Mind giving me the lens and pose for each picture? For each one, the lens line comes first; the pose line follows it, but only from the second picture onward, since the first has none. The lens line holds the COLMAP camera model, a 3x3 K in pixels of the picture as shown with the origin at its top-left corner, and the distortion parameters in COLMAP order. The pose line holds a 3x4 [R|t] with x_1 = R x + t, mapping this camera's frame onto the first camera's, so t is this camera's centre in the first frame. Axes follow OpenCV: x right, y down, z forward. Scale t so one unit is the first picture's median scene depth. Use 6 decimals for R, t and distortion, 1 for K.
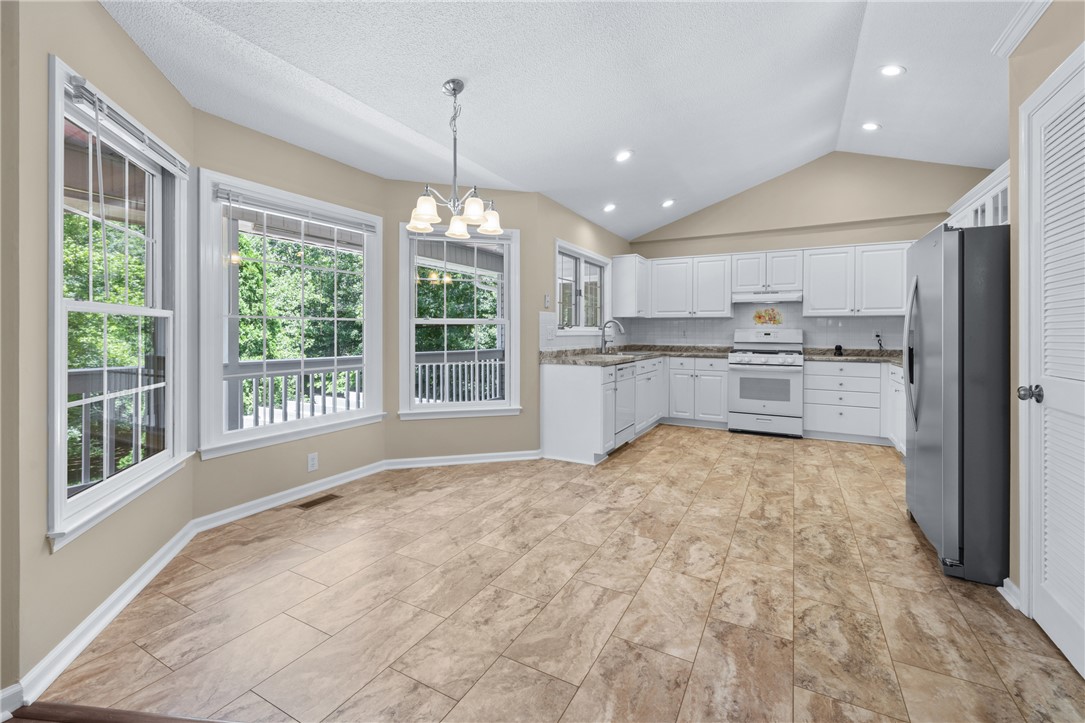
lens RADIAL K [[465.3, 0, 537.4], [0, 465.3, 332.7], [0, 0, 1]] dist [0.000828, -0.000121]
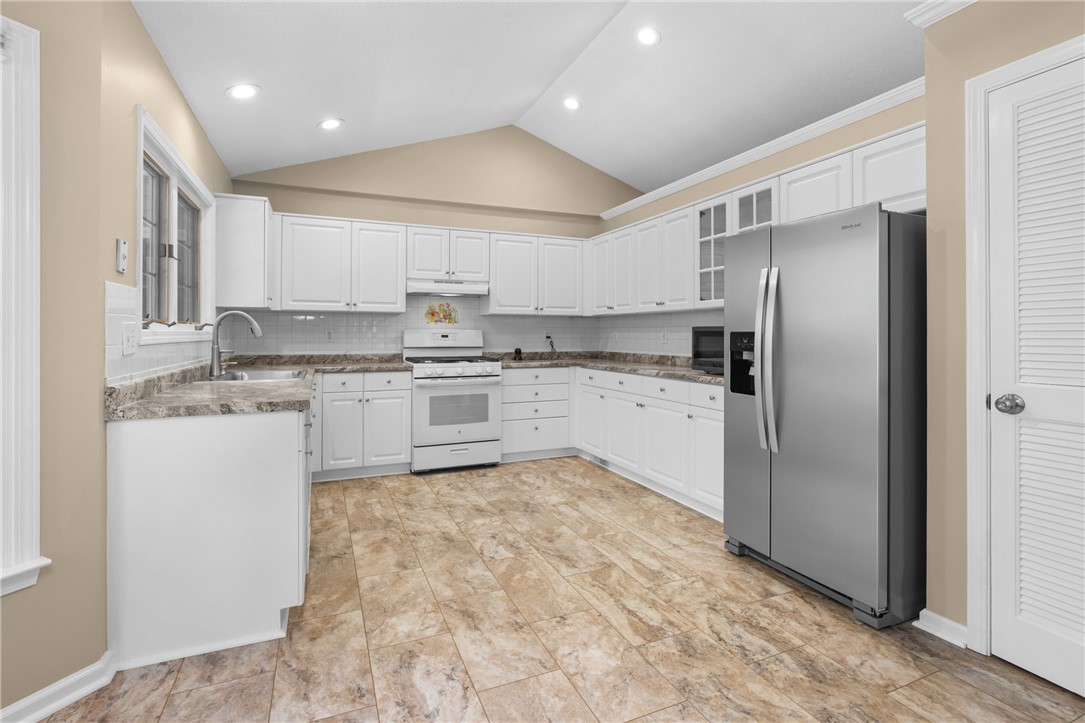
lens RADIAL K [[507.3, 0, 536.9], [0, 507.3, 332.3], [0, 0, 1]] dist [-0.009753, 0.002086]
pose [[0.613167, -0.001485, 0.789952, -0.125851], [0.003099, 0.999995, -0.000526, -0.003638], [-0.789947, 0.002771, 0.613169, 0.599990]]
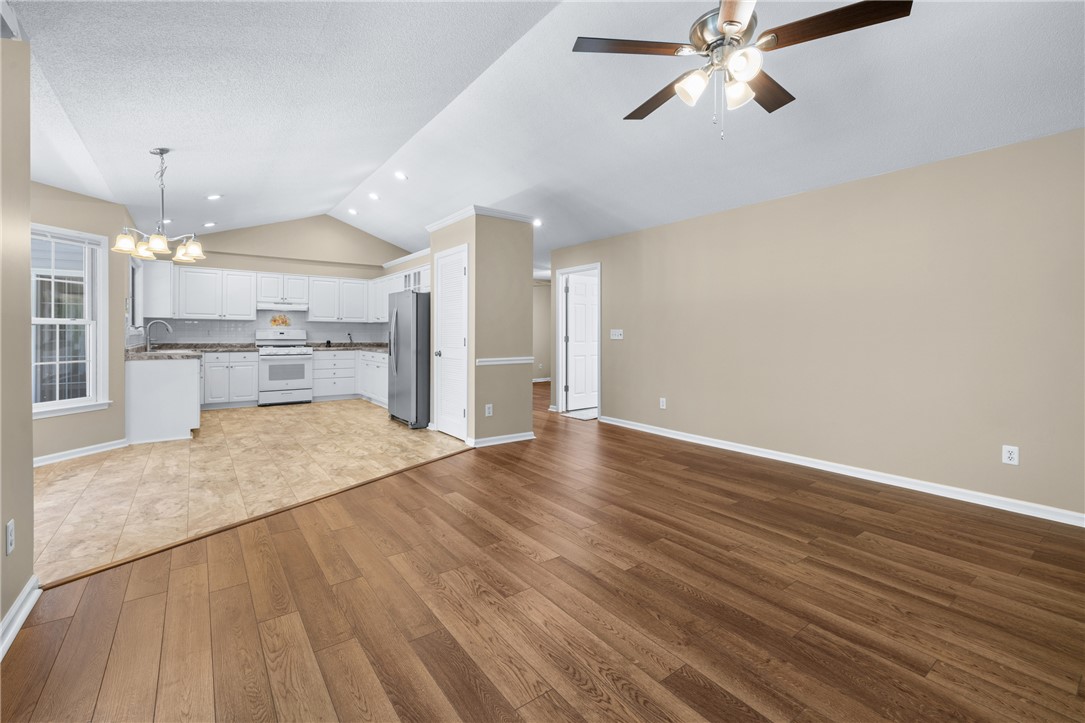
lens RADIAL K [[465.3, 0, 534.9], [0, 465.3, 335.6], [0, 0, 1]] dist [0.000828, -0.000121]
pose [[0.418135, -0.005197, 0.908370, -0.732357], [-0.002726, 0.999972, 0.006976, -0.003111], [-0.908381, -0.005393, 0.418109, -0.423526]]
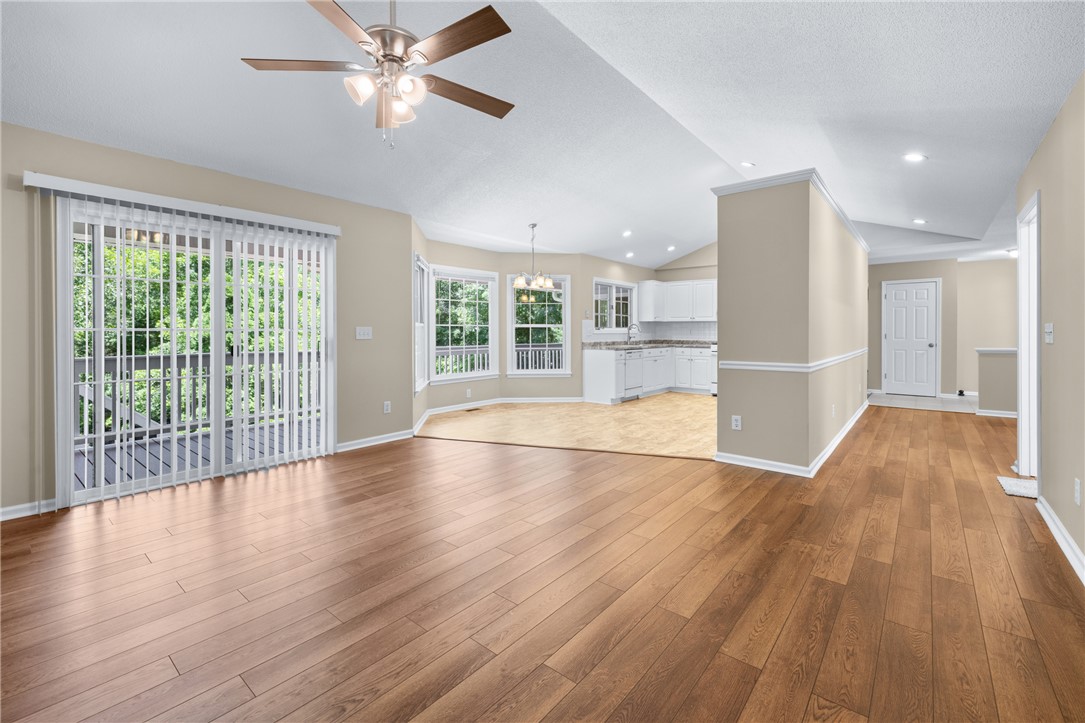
lens RADIAL K [[465.3, 0, 538.0], [0, 465.3, 333.2], [0, 0, 1]] dist [0.000828, -0.000121]
pose [[0.981776, -0.002653, -0.190021, 0.219946], [0.003231, 0.999991, 0.002729, -0.000209], [0.190012, -0.003293, 0.981776, -0.975068]]
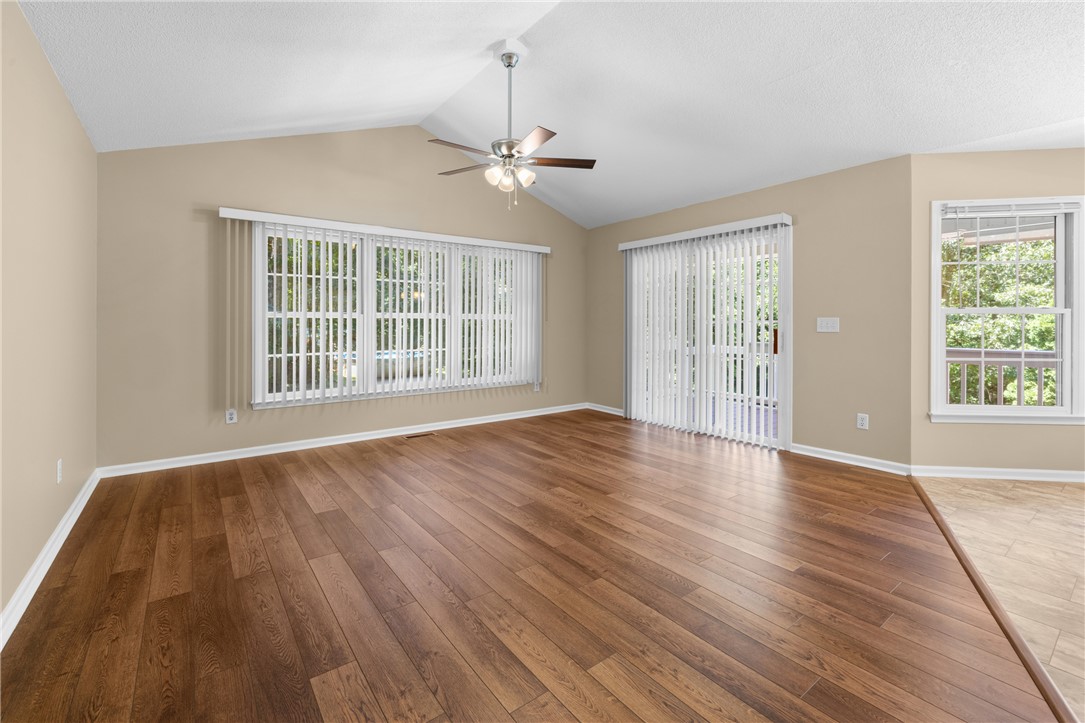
lens RADIAL K [[465.3, 0, 534.2], [0, 465.3, 323.9], [0, 0, 1]] dist [0.000828, -0.000121]
pose [[-0.413458, -0.005718, -0.910505, 0.817699], [-0.001722, 0.999983, -0.005498, 0.005912], [0.910522, -0.000705, -0.413461, 0.084757]]
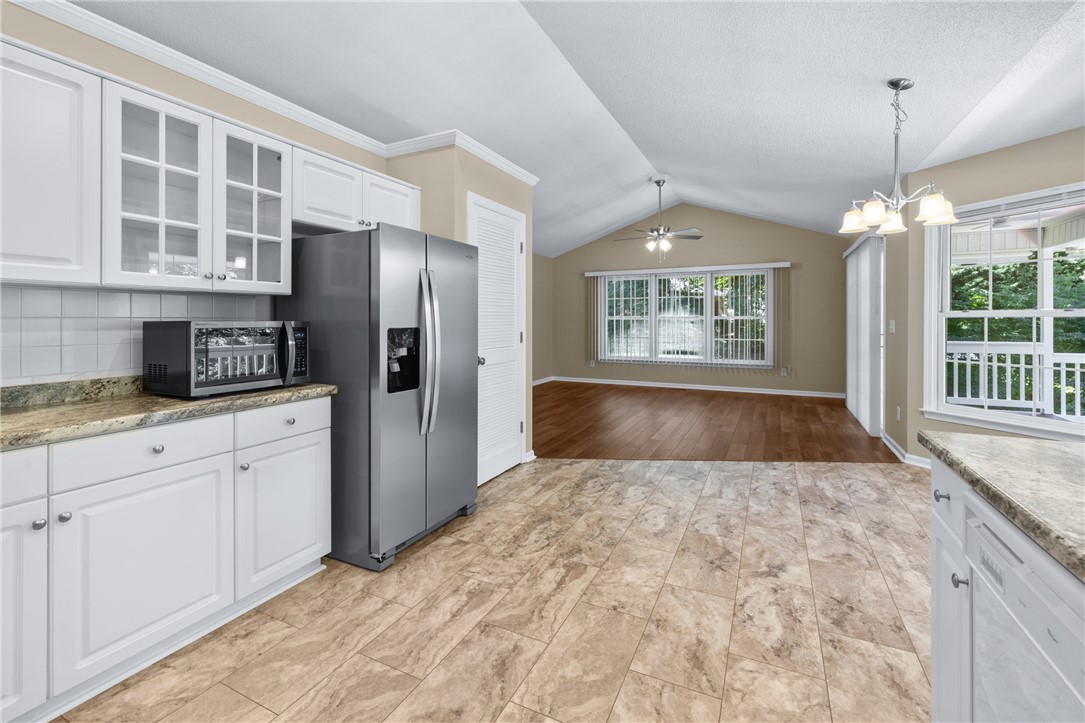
lens RADIAL K [[465.3, 0, 541.2], [0, 465.3, 317.0], [0, 0, 1]] dist [0.000828, -0.000121]
pose [[-0.999015, -0.002171, -0.044320, 0.483683], [-0.001951, 0.999986, -0.005006, -0.016481], [0.044330, -0.004915, -0.999005, 1.510744]]
